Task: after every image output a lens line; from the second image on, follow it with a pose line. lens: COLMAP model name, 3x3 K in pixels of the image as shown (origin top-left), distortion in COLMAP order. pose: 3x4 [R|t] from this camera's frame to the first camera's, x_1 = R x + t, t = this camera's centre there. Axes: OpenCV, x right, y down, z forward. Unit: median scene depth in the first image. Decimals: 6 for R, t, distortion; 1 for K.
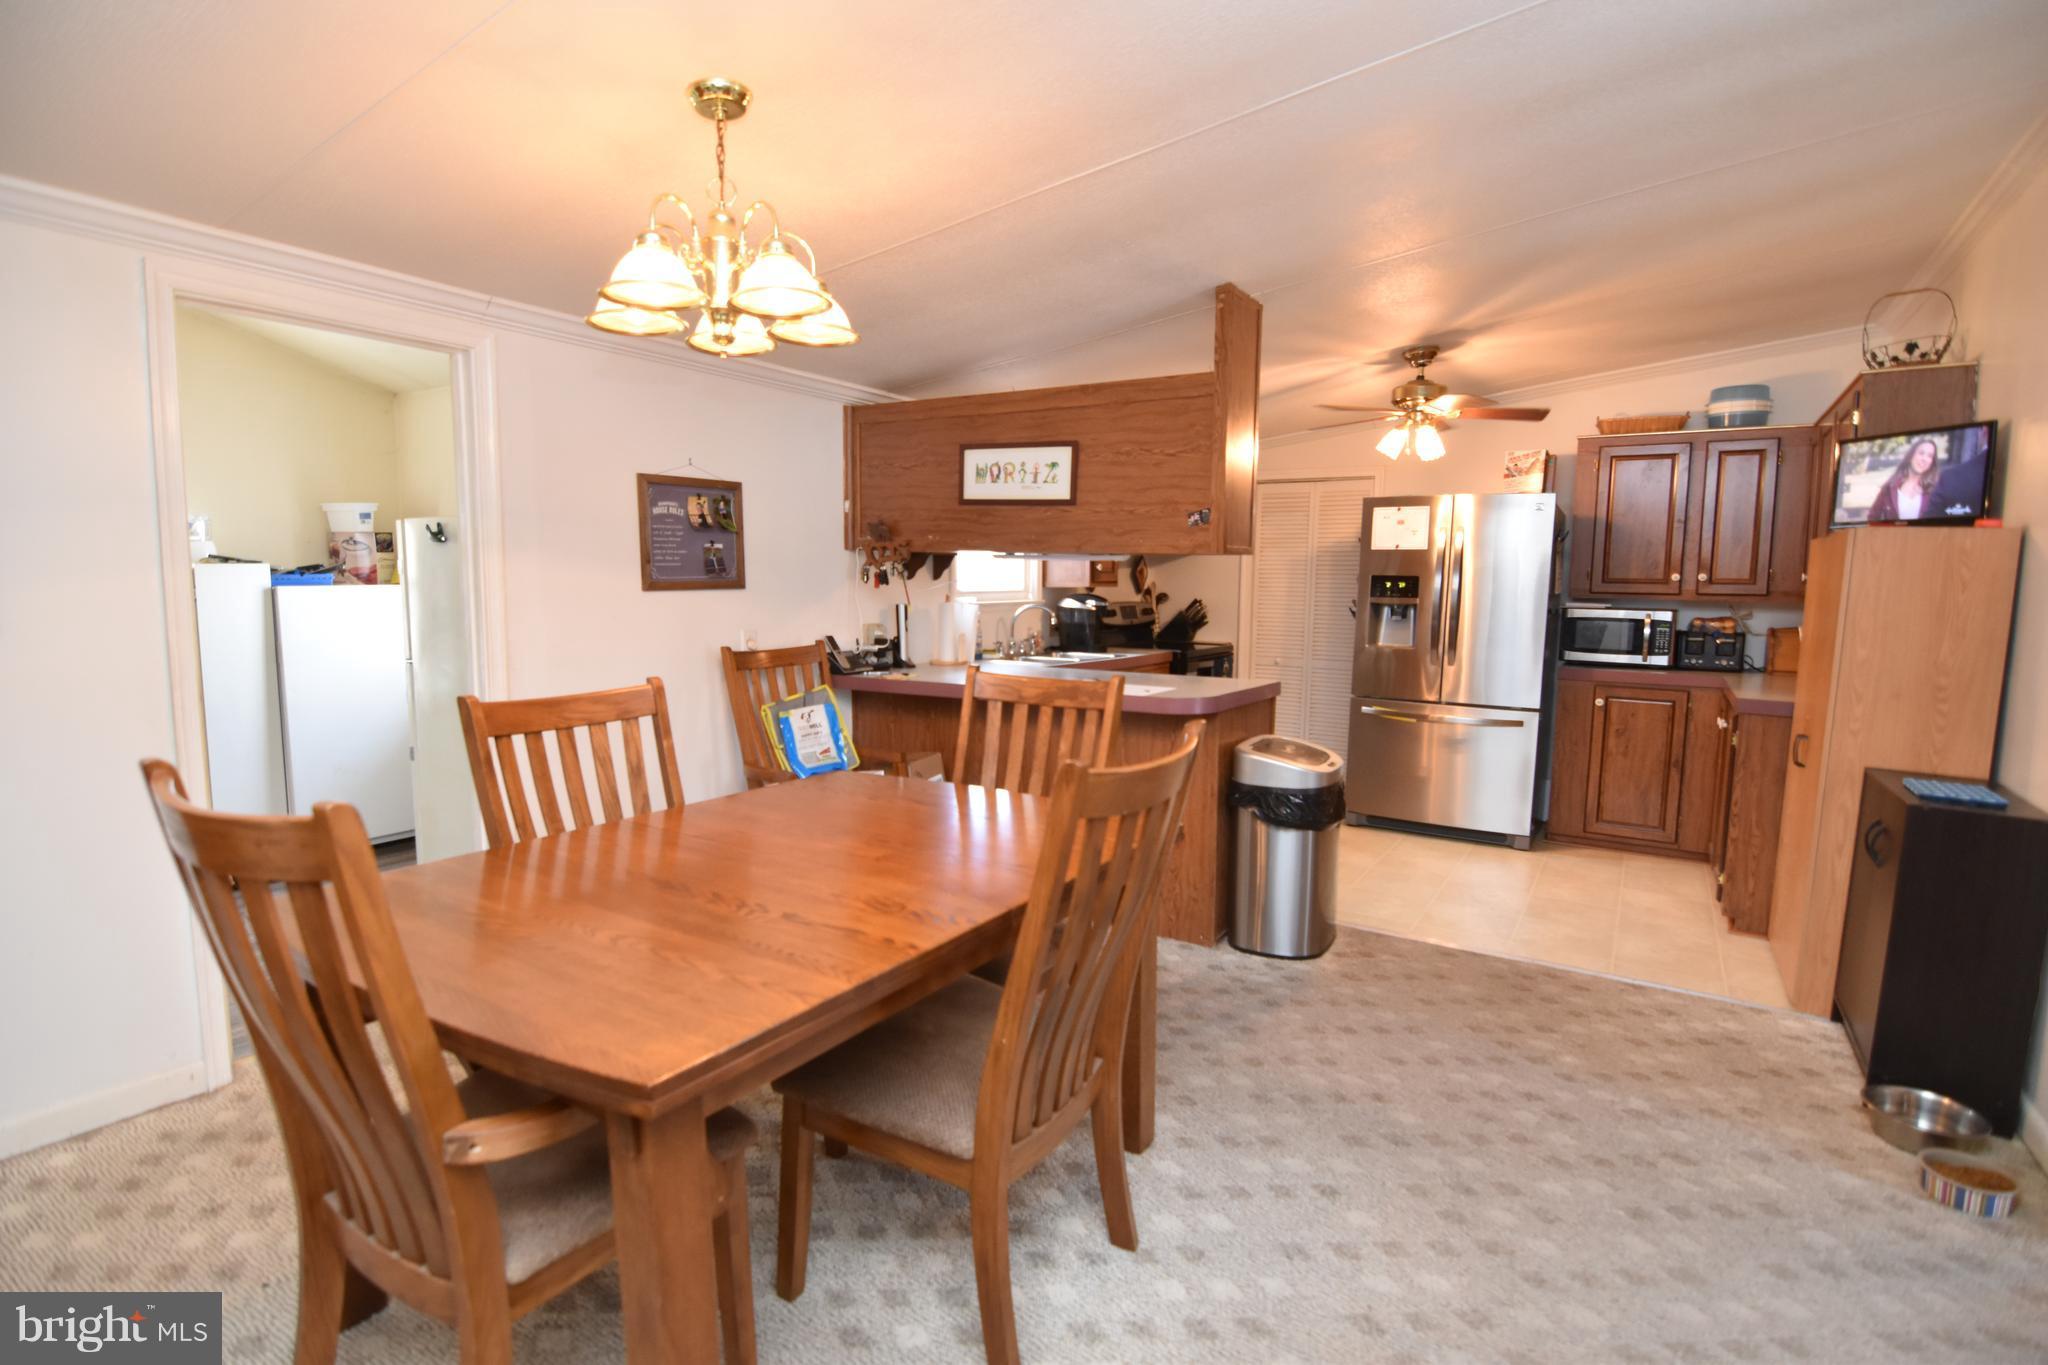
lens RADIAL K [[986.9, 0, 1029.0], [0, 986.9, 683.0], [0, 0, 1]] dist [-0.008016, -0.007283]
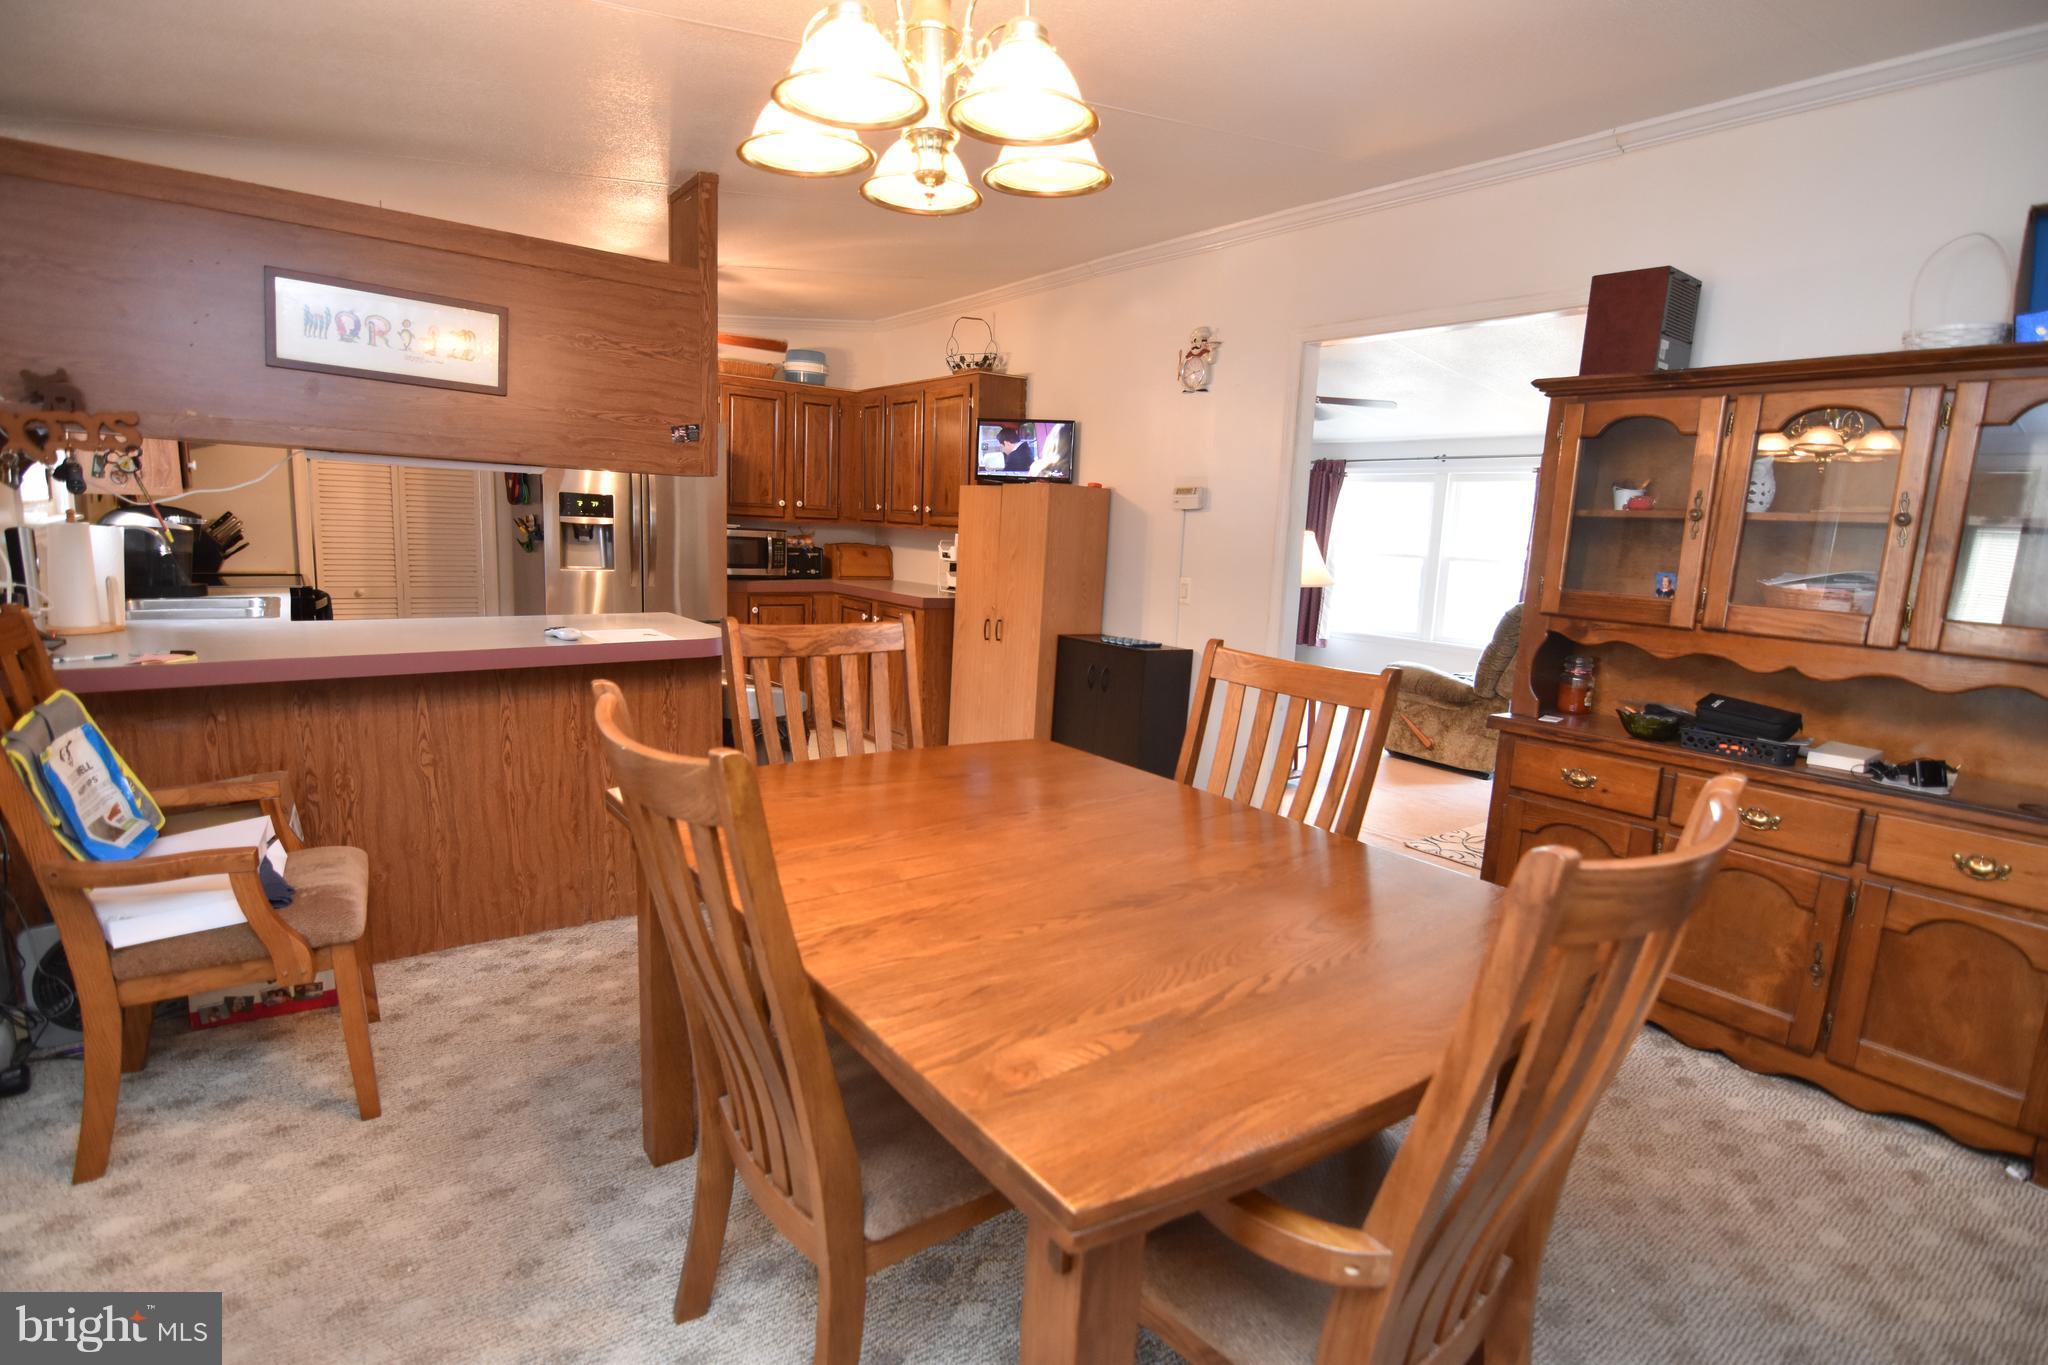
lens RADIAL K [[986.9, 0, 1020.2], [0, 986.9, 684.3], [0, 0, 1]] dist [-0.008016, -0.007283]
pose [[0.359177, -0.145416, 0.921871, -0.403638], [0.055886, 0.989365, 0.134288, -0.033210], [-0.931595, 0.003286, 0.363483, 0.282218]]
